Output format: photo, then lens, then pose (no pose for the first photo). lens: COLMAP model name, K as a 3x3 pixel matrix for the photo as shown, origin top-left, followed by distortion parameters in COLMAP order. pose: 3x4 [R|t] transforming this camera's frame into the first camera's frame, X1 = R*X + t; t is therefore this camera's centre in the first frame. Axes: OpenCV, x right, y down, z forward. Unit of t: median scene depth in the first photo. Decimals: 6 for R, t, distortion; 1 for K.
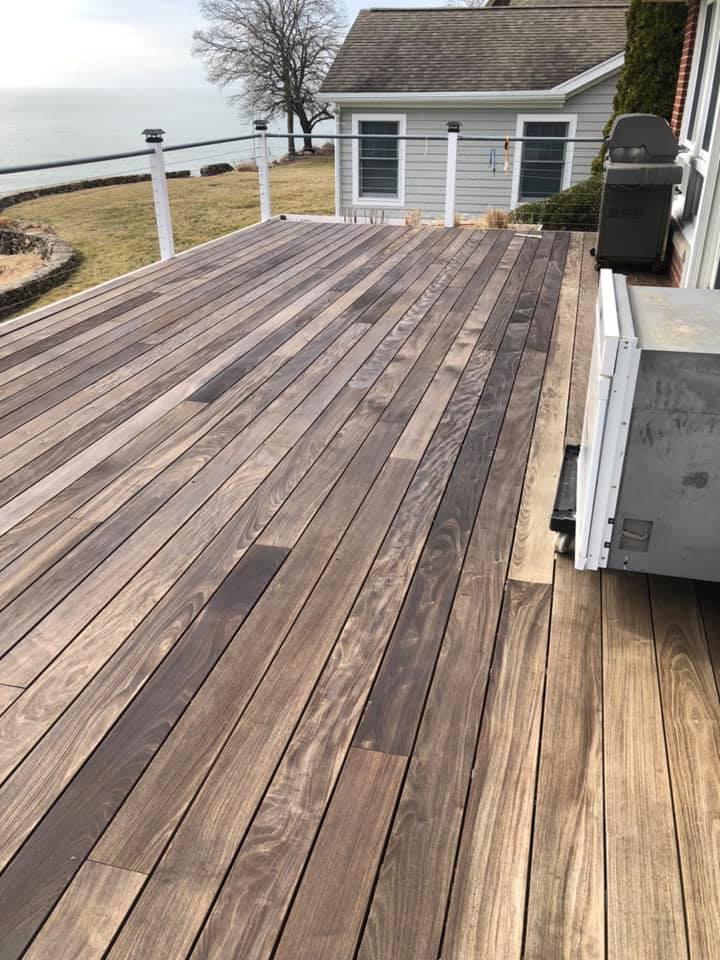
lens RADIAL K [[771.7, 0, 360.0], [0, 771.7, 480.0], [0, 0, 1]] dist [0.033486, -0.047323]
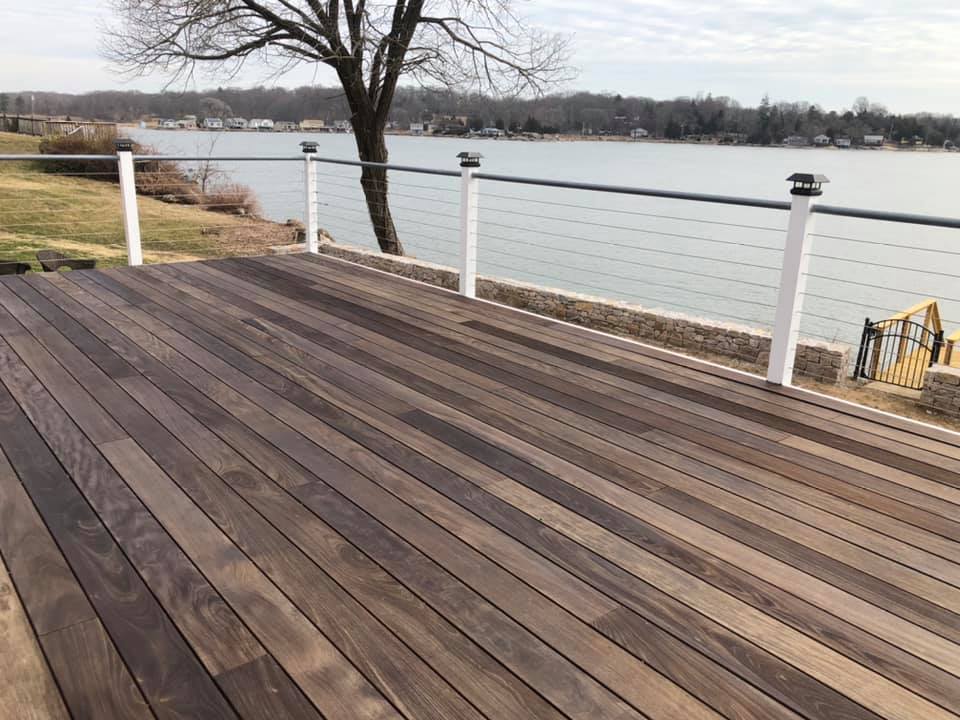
lens RADIAL K [[771.7, 0, 480.0], [0, 771.7, 360.0], [0, 0, 1]] dist [0.033486, -0.047323]
pose [[-0.574003, 0.219042, -0.789013, 0.498471], [-0.398265, 0.767233, 0.502731, -0.717968], [0.715476, 0.602805, -0.353157, 1.503637]]
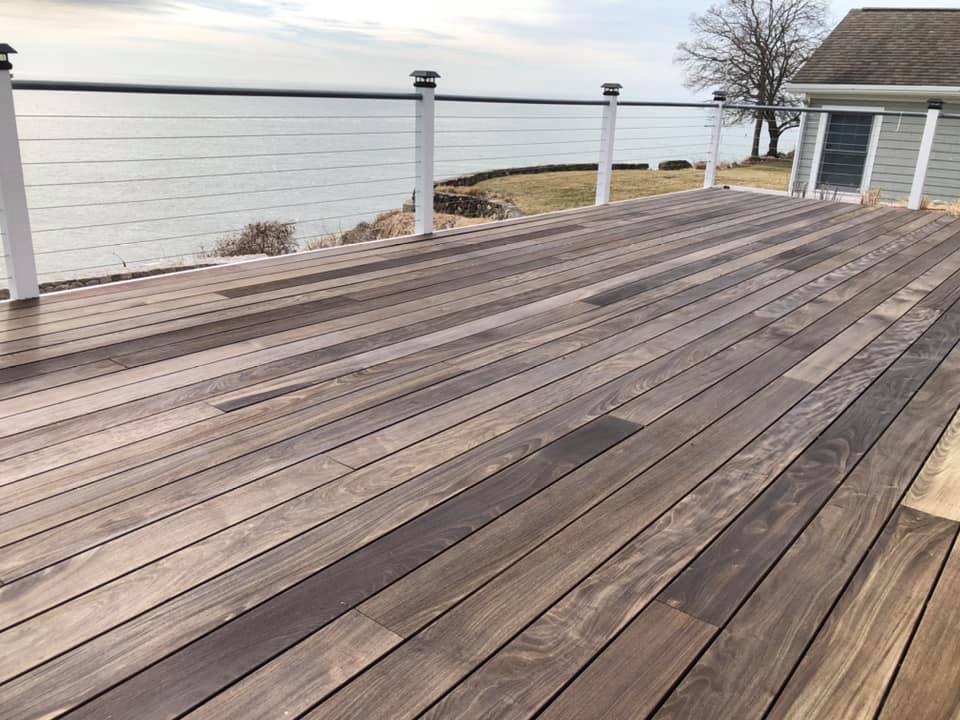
lens RADIAL K [[771.7, 0, 480.0], [0, 771.7, 360.0], [0, 0, 1]] dist [0.033486, -0.047323]
pose [[0.913584, 0.167099, -0.370733, 0.045879], [-0.218072, 0.970815, -0.099814, 0.112340], [0.343234, 0.172034, 0.923360, 0.045792]]
